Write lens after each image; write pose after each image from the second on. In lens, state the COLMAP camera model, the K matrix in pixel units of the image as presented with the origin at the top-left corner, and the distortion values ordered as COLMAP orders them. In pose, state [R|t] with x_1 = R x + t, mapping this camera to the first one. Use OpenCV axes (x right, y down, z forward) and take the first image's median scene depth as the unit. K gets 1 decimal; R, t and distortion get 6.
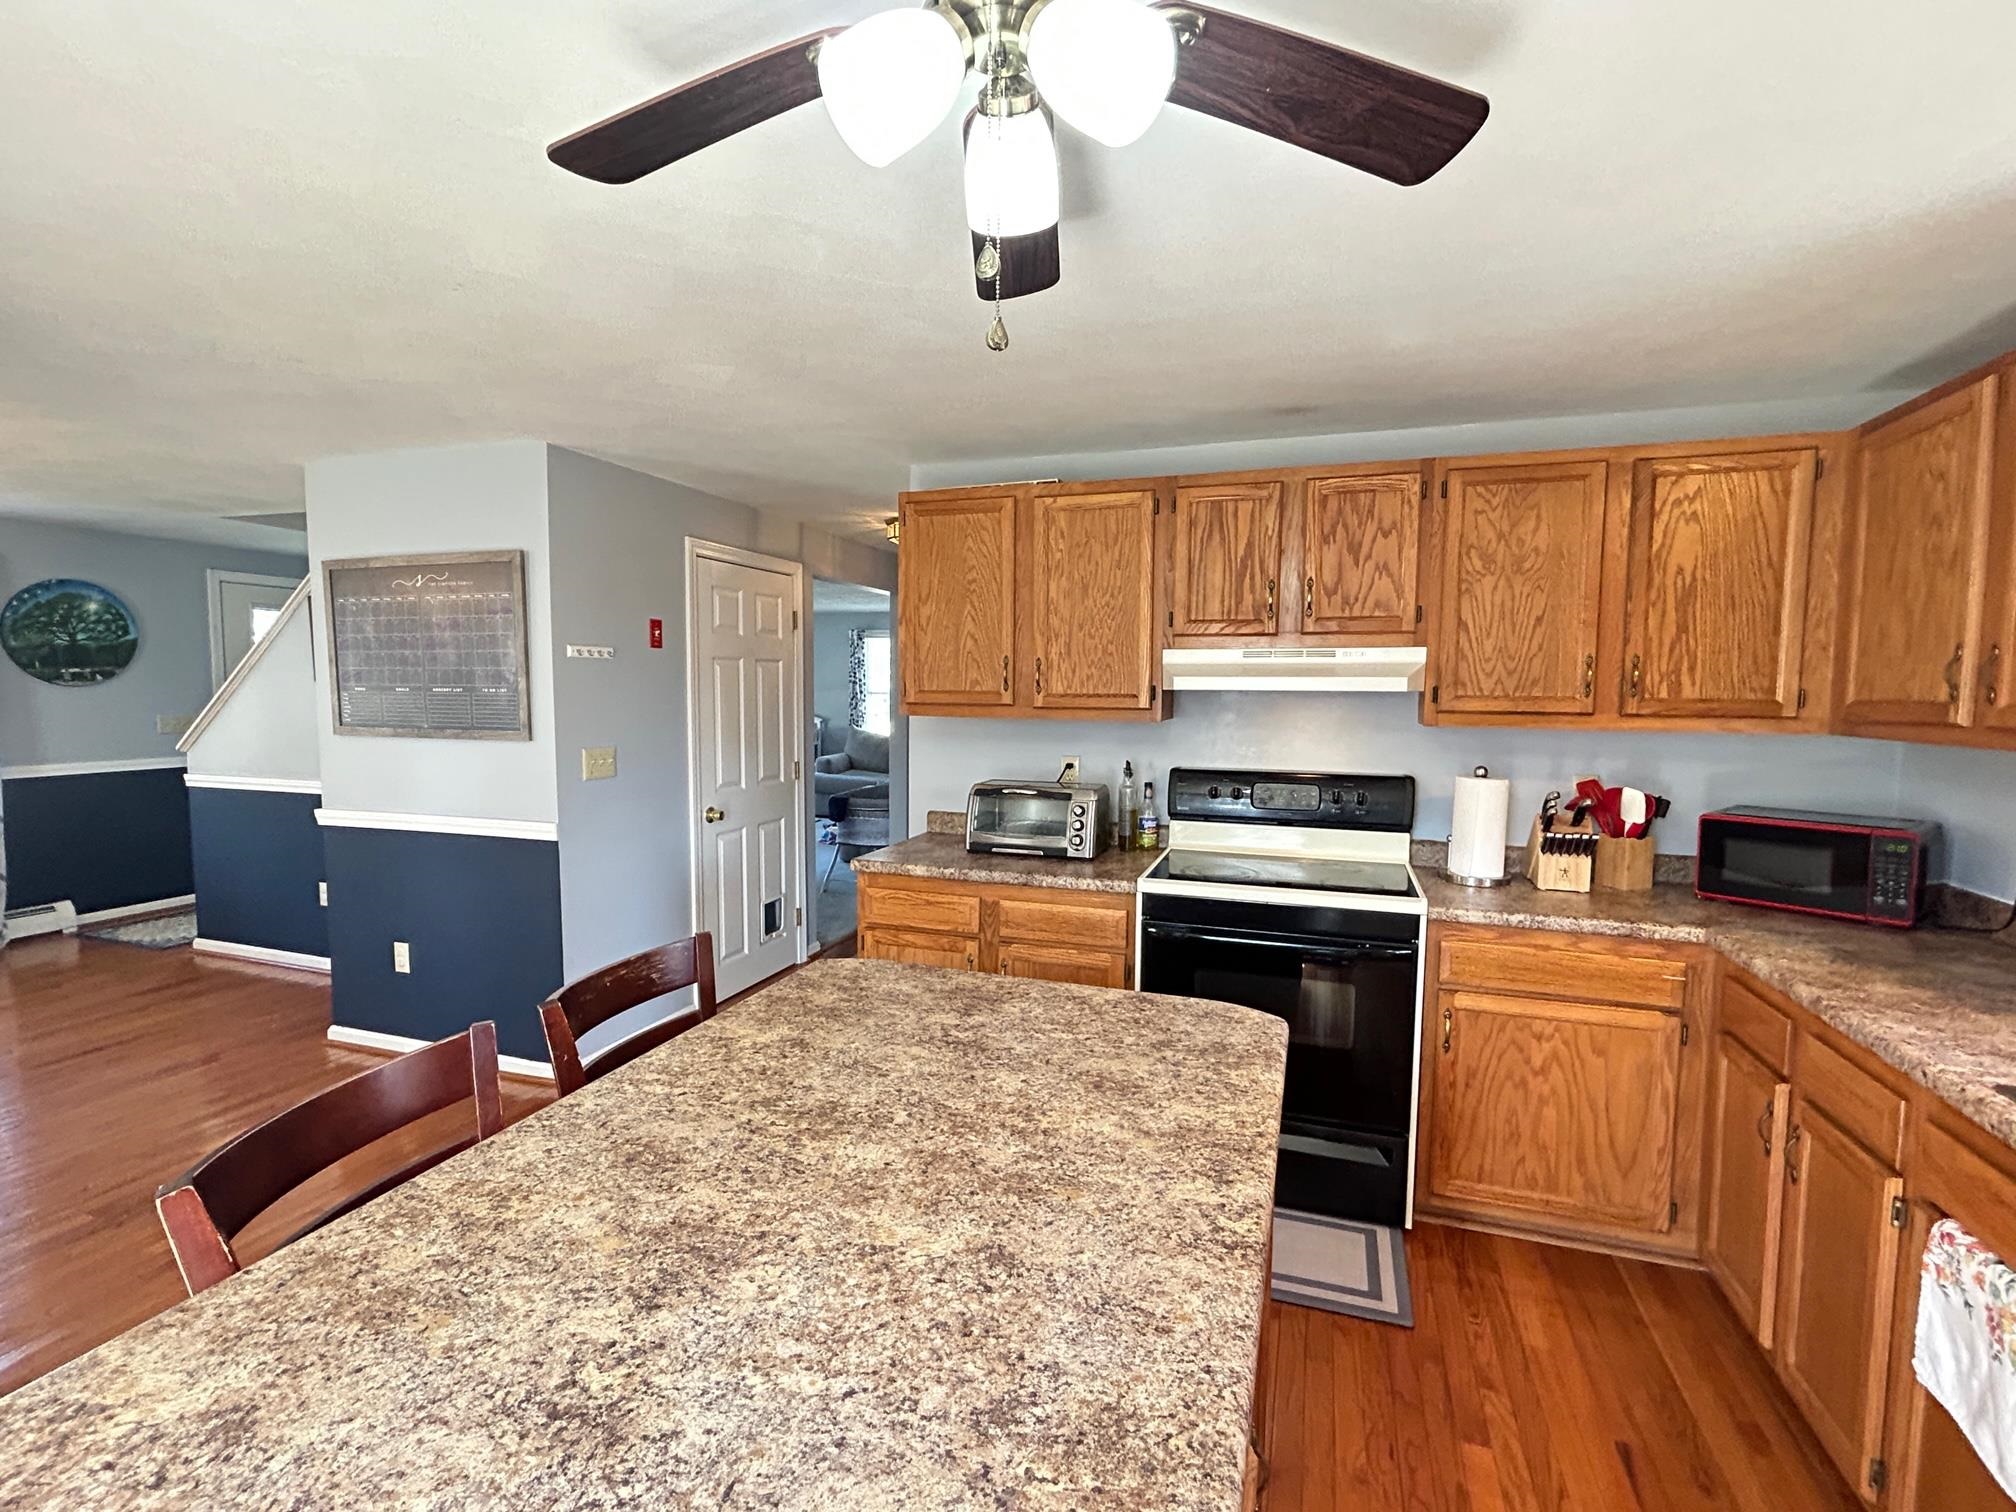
lens RADIAL K [[916.3, 0, 1009.0], [0, 916.3, 754.3], [0, 0, 1]] dist [-0.010443, -0.000388]
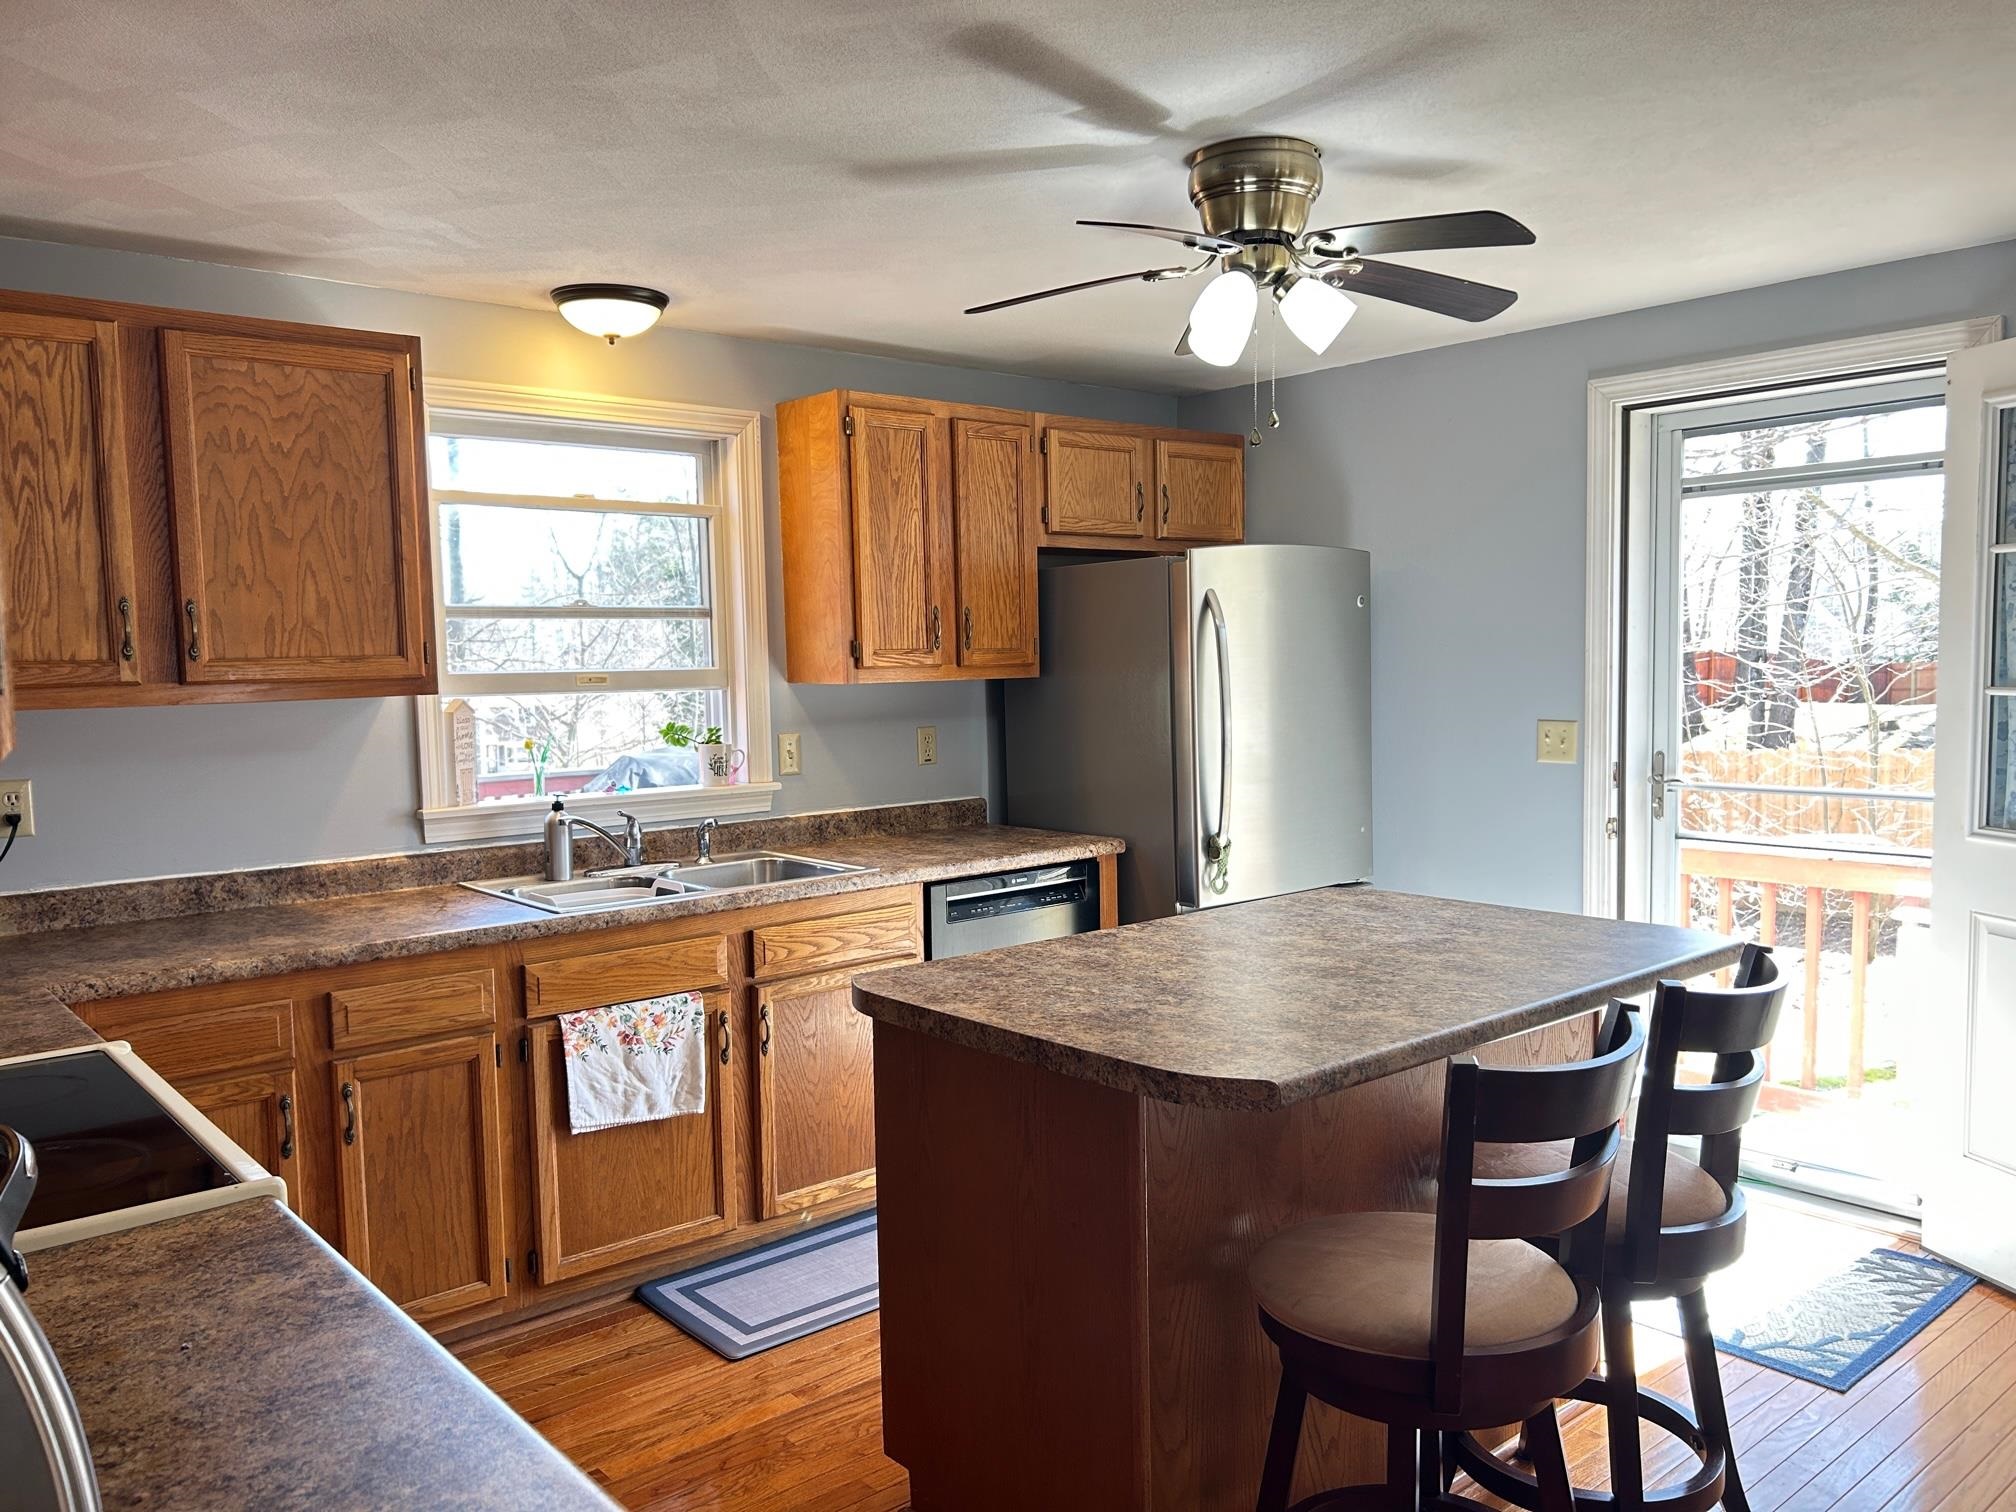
lens RADIAL K [[1509.1, 0, 1011.7], [0, 1509.1, 767.3], [0, 0, 1]] dist [0.026193, -0.025351]
pose [[-0.860197, -0.033084, 0.508887, -0.370768], [0.045844, 0.988836, 0.141779, -0.085316], [-0.507897, 0.145287, -0.849077, 1.256111]]
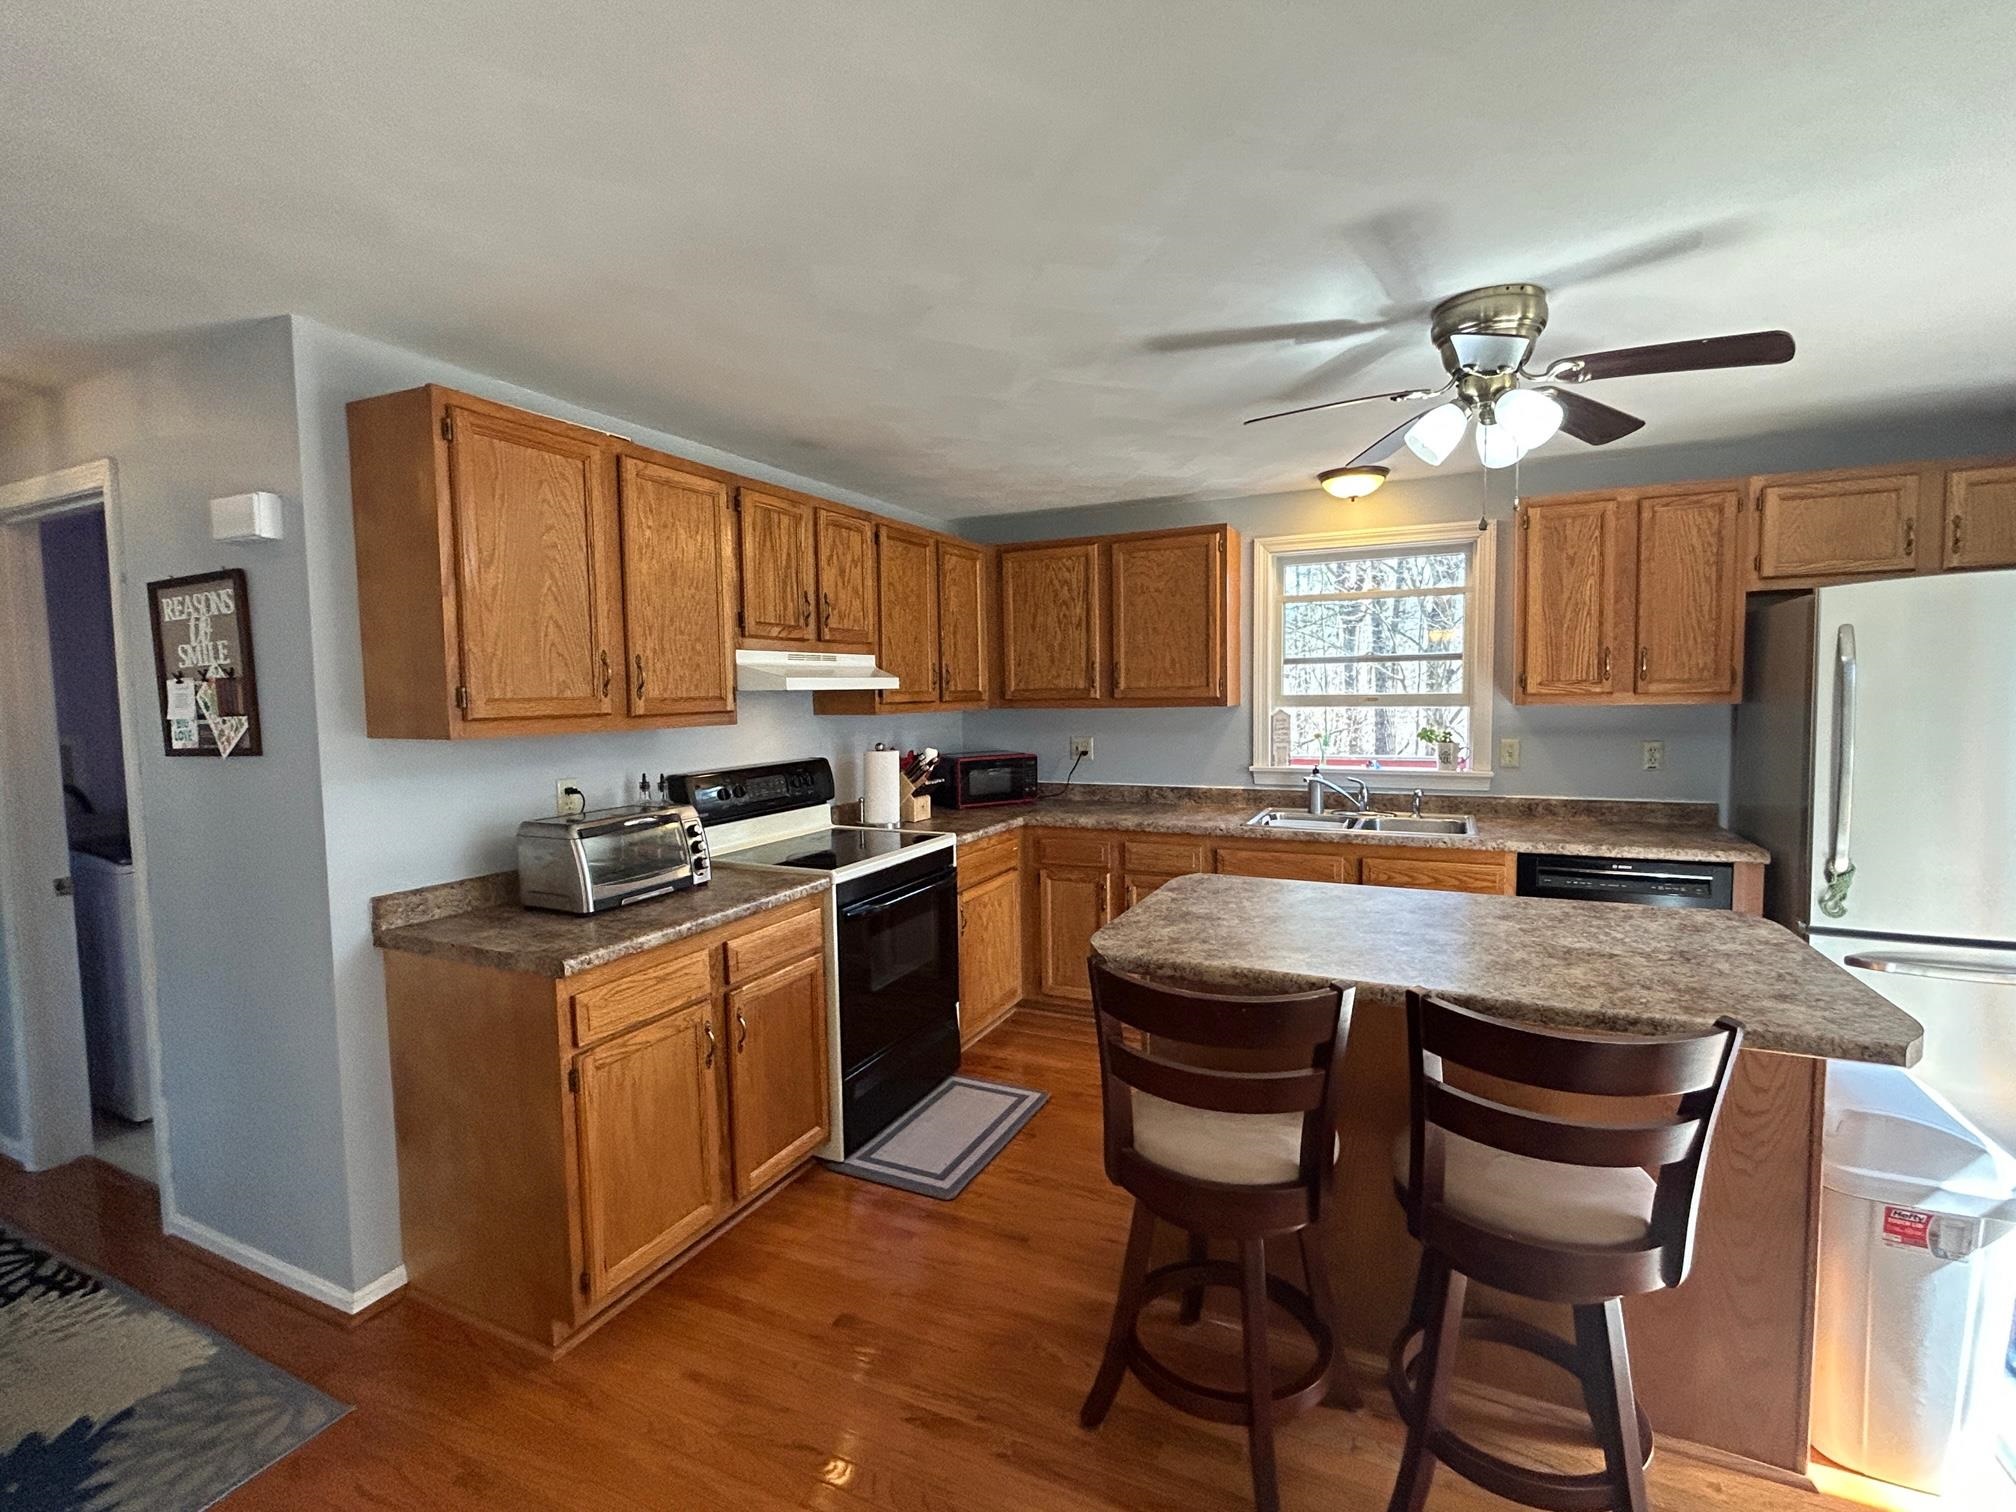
lens RADIAL K [[916.3, 0, 1001.7], [0, 916.3, 749.0], [0, 0, 1]] dist [-0.010443, -0.000388]
pose [[0.118205, -0.075721, 0.990098, -0.803366], [0.088414, 0.993931, 0.065459, -0.050413], [-0.989045, 0.079801, 0.124182, 0.633768]]
